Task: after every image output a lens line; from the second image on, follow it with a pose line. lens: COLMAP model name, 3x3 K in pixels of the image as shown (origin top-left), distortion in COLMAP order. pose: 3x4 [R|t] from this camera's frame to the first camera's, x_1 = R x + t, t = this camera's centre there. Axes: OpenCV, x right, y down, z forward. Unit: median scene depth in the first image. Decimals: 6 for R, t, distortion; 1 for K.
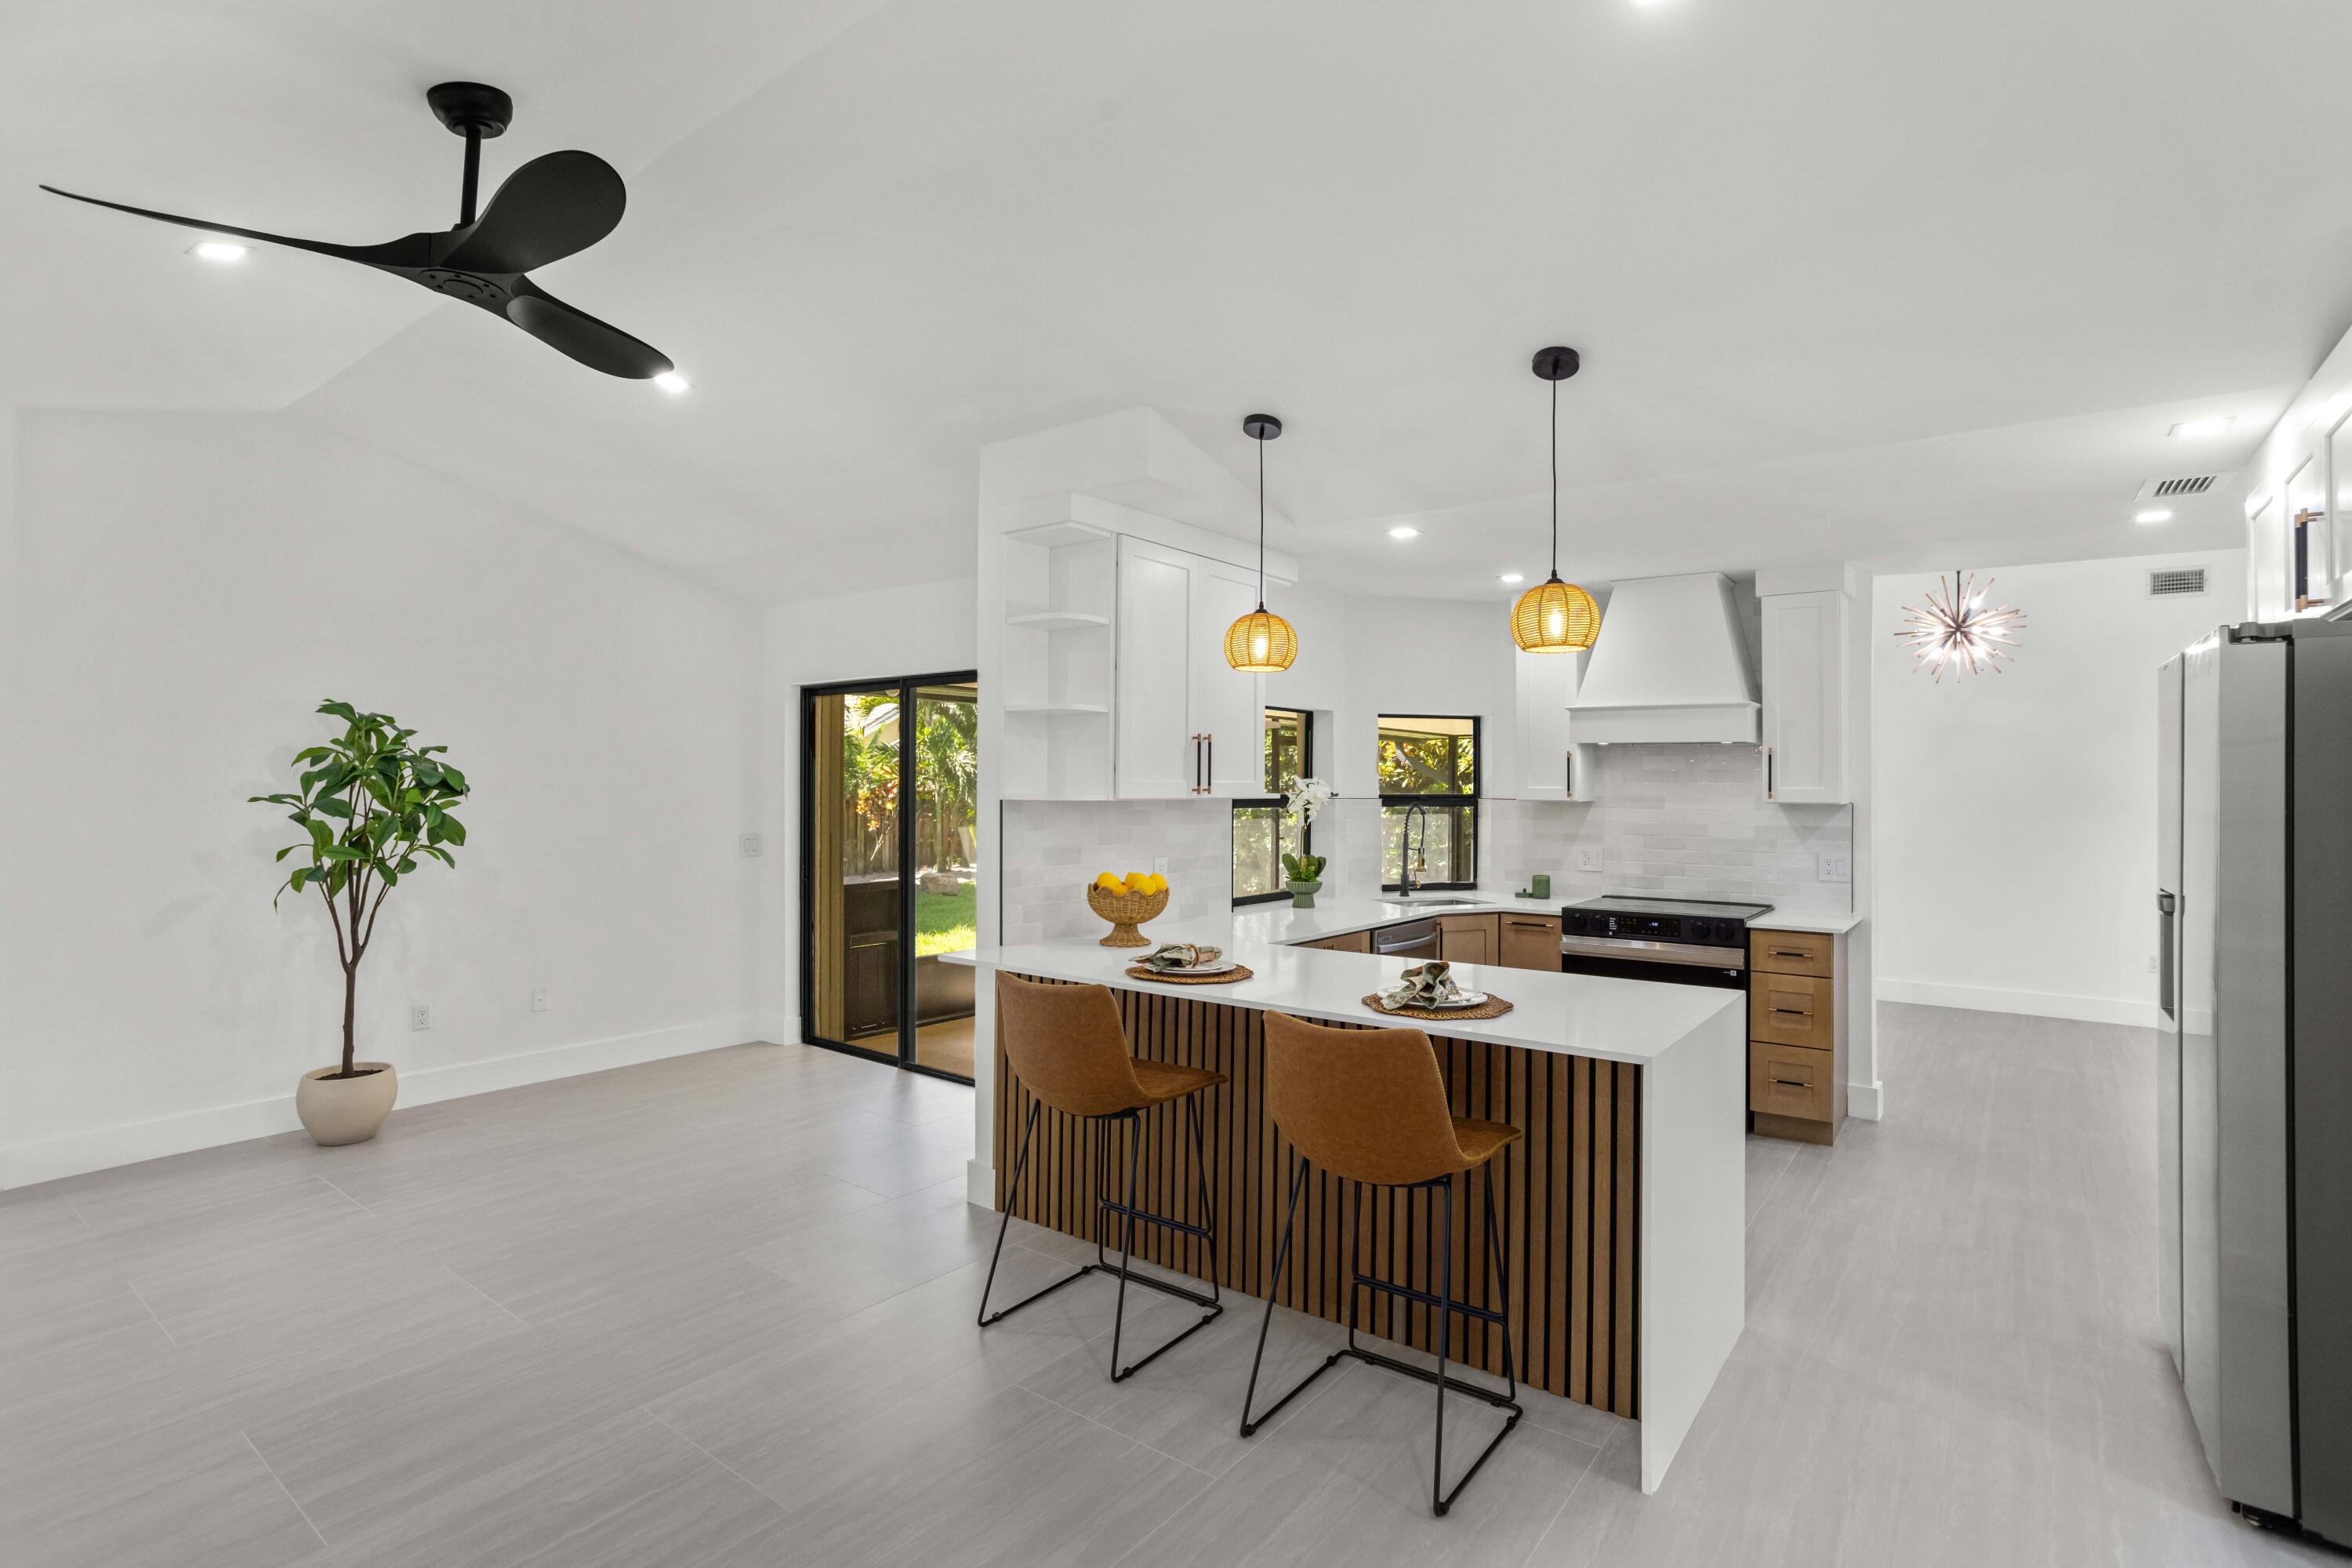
lens RADIAL K [[1146.6, 0, 1183.6], [0, 1146.6, 782.9], [0, 0, 1]] dist [0.000047, 0.000055]
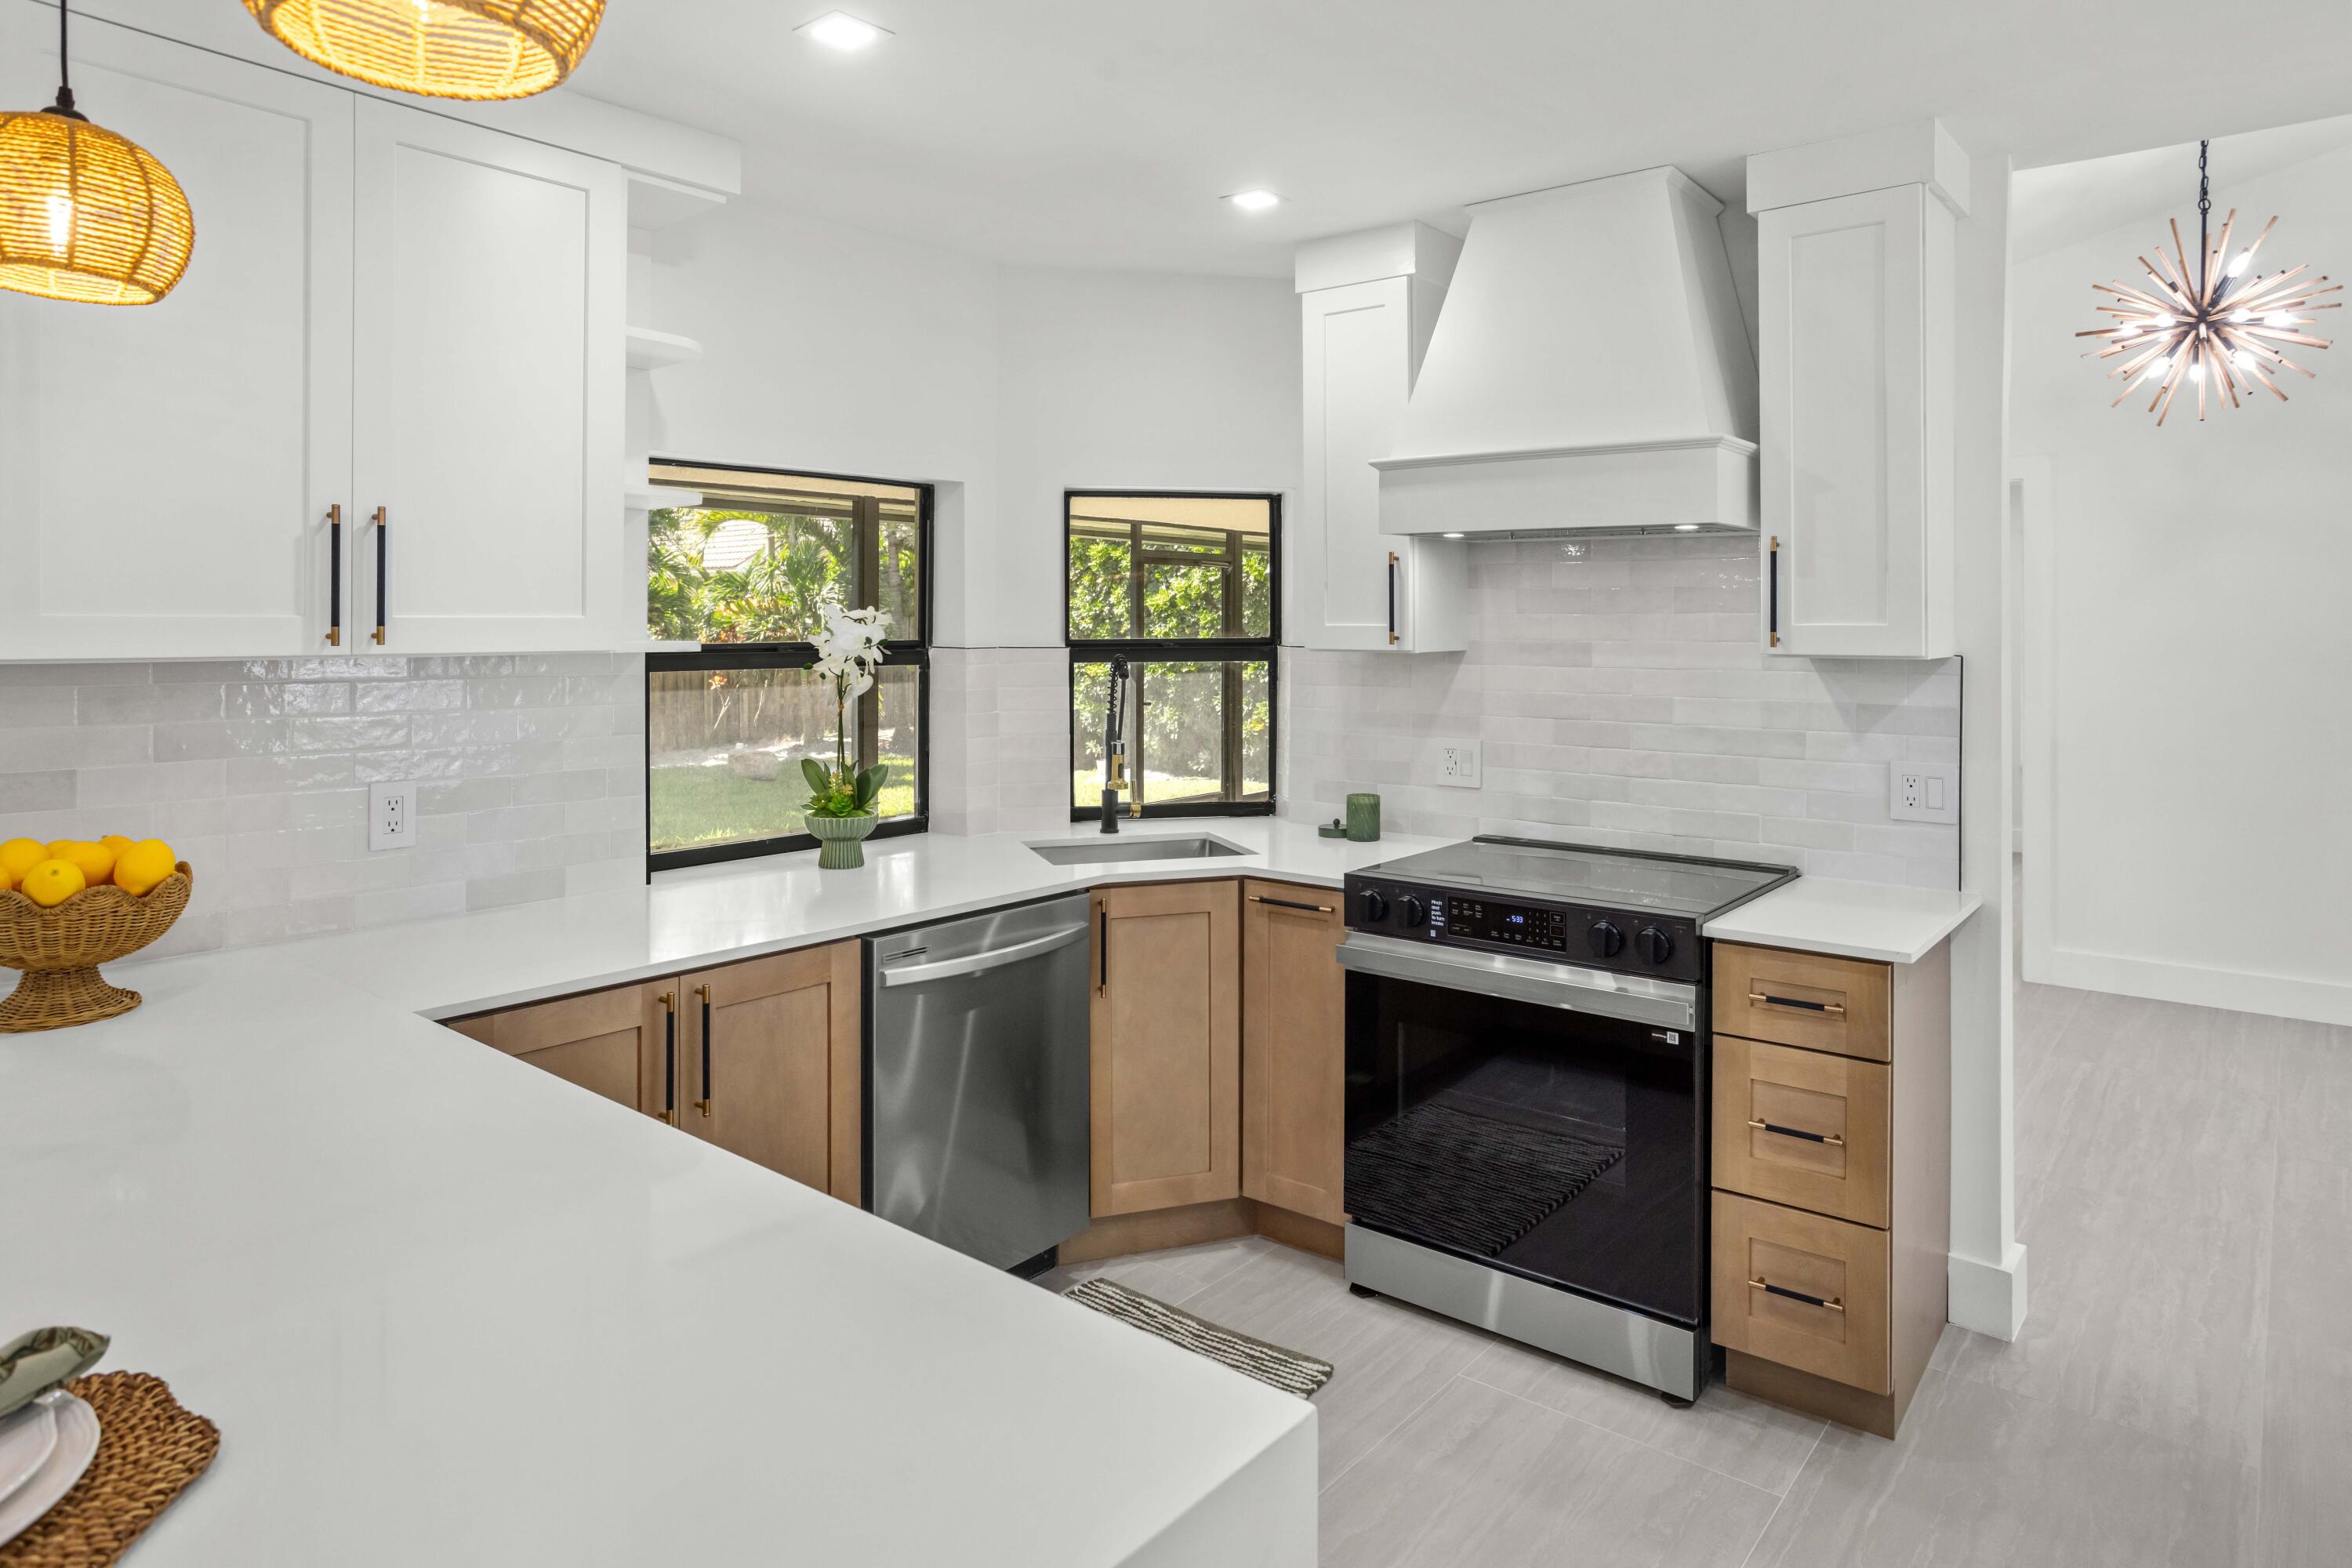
lens RADIAL K [[1399.7, 0, 1139.1], [0, 1399.7, 644.8], [0, 0, 1]] dist [-0.006900, 0.004210]
pose [[0.998289, -0.004395, -0.058305, 0.271691], [0.005334, 0.999858, 0.015969, 0.002396], [0.058226, -0.016252, 0.998171, 0.398383]]
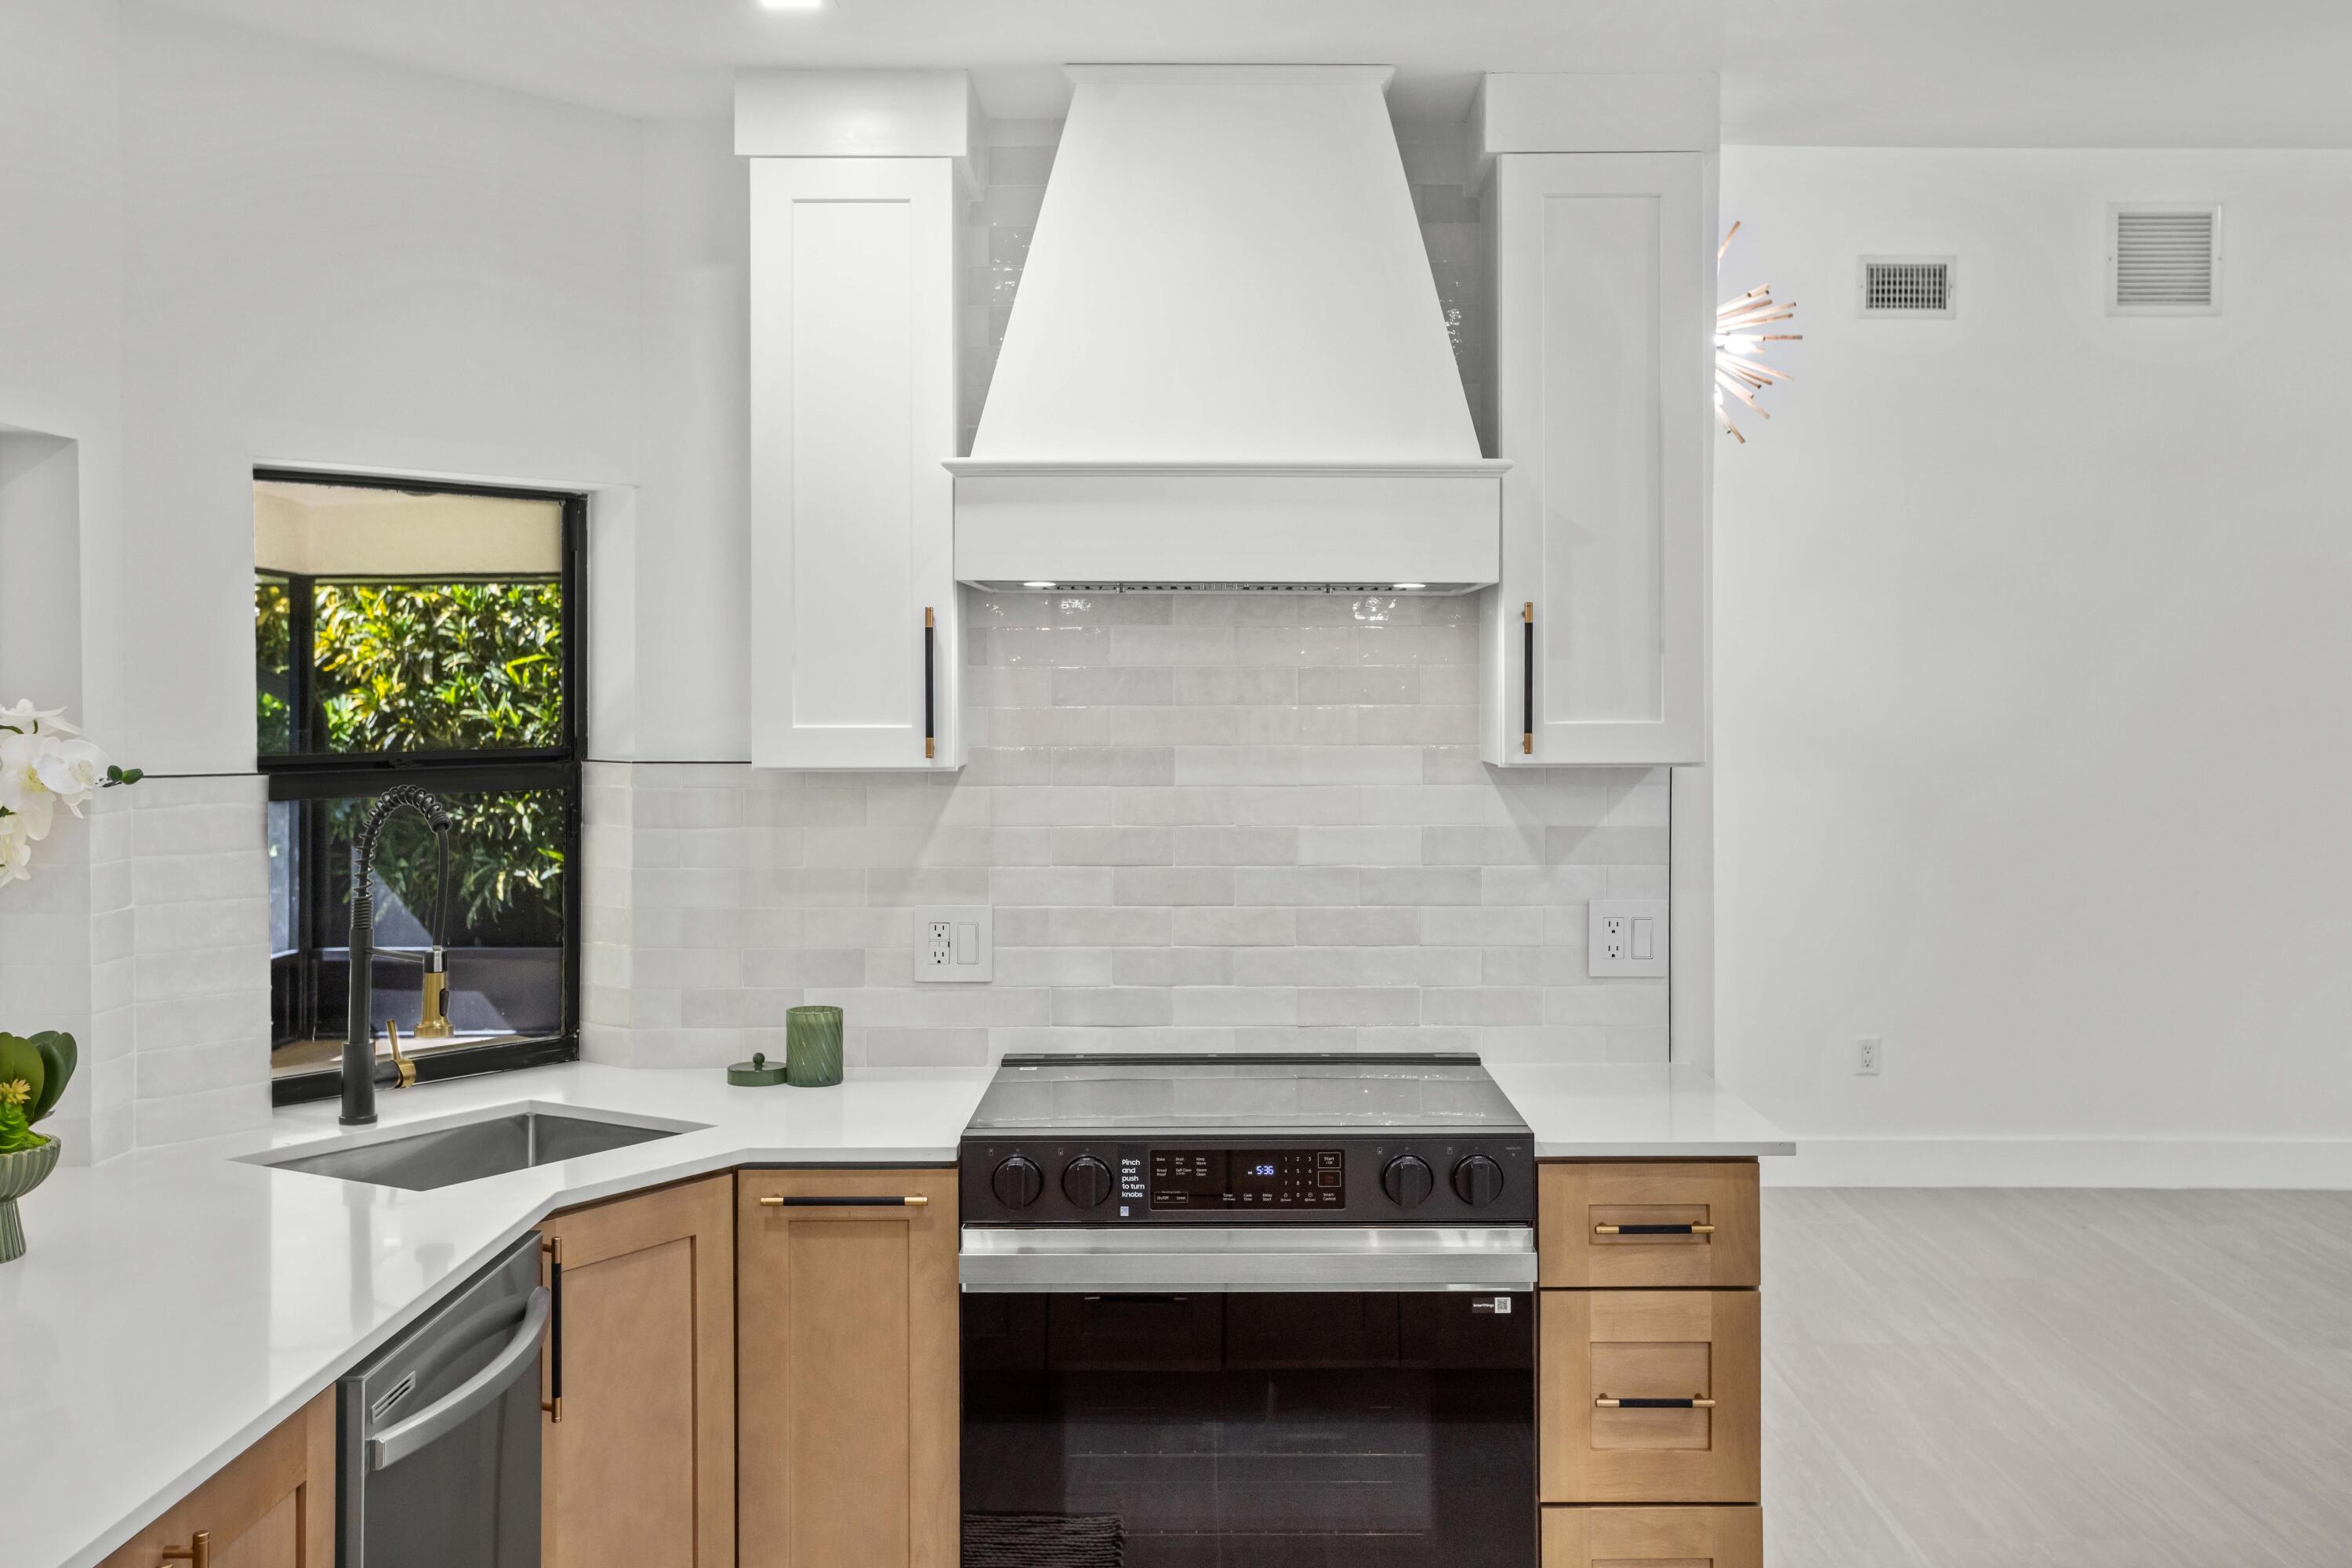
lens RADIAL K [[2342.7, 0, 1182.4], [0, 2342.7, 742.2], [0, 0, 1]] dist [0.015661, 0.012262]
pose [[0.813010, -0.019852, 0.581912, 0.027031], [0.008219, 0.999710, 0.022622, -0.005555], [-0.582192, -0.013609, 0.812937, 0.467696]]
